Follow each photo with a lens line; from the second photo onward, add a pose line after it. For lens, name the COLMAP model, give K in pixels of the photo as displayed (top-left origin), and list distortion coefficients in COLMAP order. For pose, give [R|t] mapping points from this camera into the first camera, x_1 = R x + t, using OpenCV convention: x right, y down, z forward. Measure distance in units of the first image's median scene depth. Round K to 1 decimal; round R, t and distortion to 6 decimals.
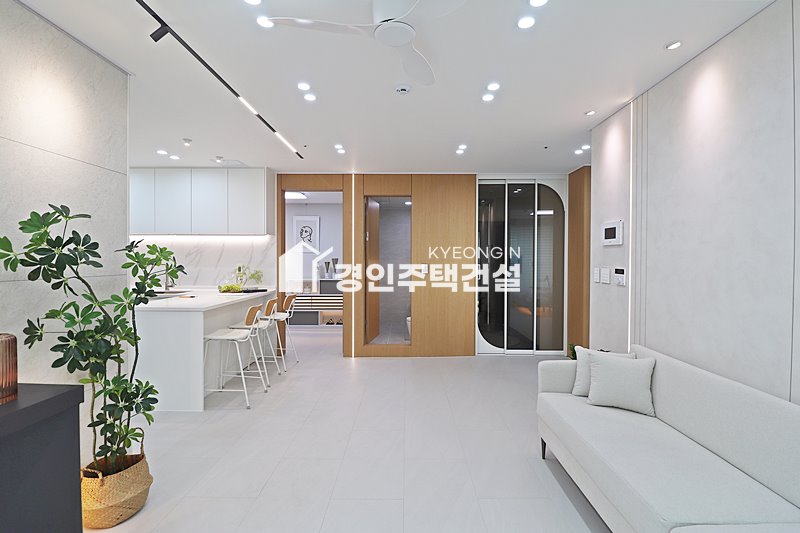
lens RADIAL K [[373.0, 0, 403.0], [0, 373.0, 263.6], [0, 0, 1]] dist [0.001300, -0.008984]
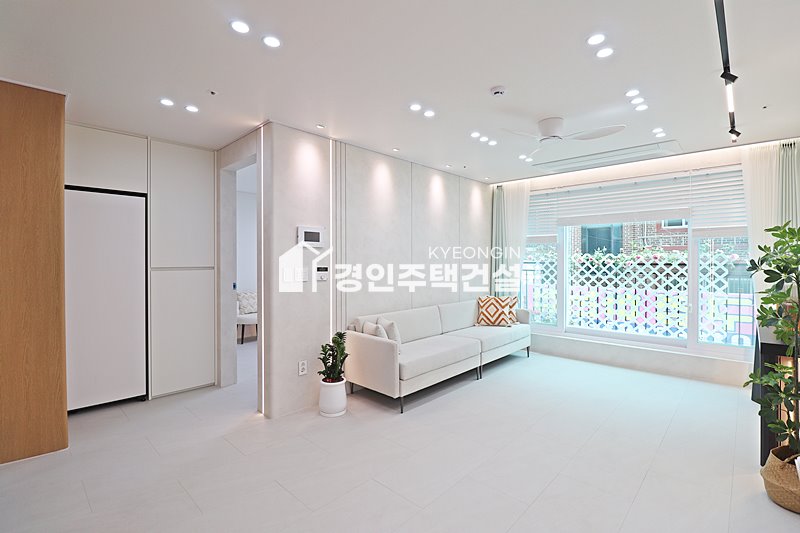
lens RADIAL K [[373.0, 0, 403.0], [0, 373.0, 263.6], [0, 0, 1]] dist [0.001300, -0.008984]
pose [[-0.737375, -0.003863, 0.675473, -0.449602], [0.010571, 0.999795, 0.017258, -0.016263], [-0.675401, 0.019866, -0.737183, 1.749013]]
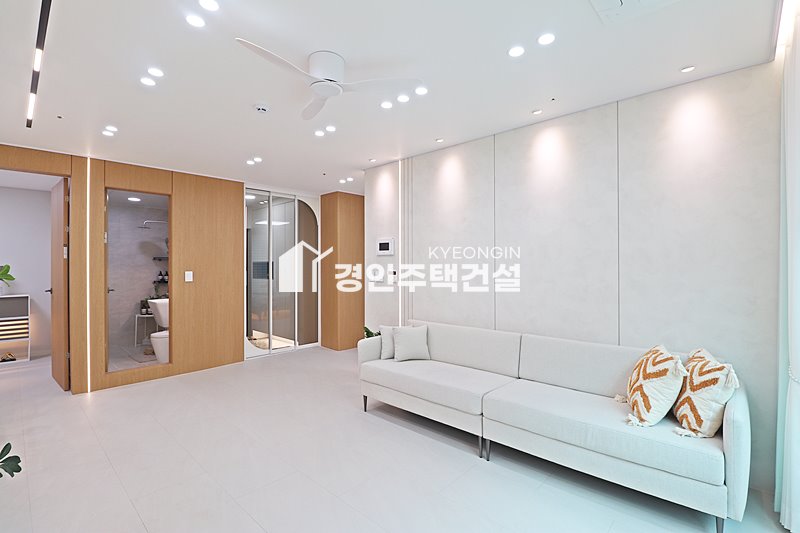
lens RADIAL K [[370.9, 0, 415.8], [0, 370.9, 264.9], [0, 0, 1]] dist [-0.028108, -0.000416]
pose [[0.659689, -0.001258, 0.751538, -0.458618], [0.014679, 0.999829, -0.011210, 0.007116], [-0.751395, 0.018427, 0.659595, -0.031508]]
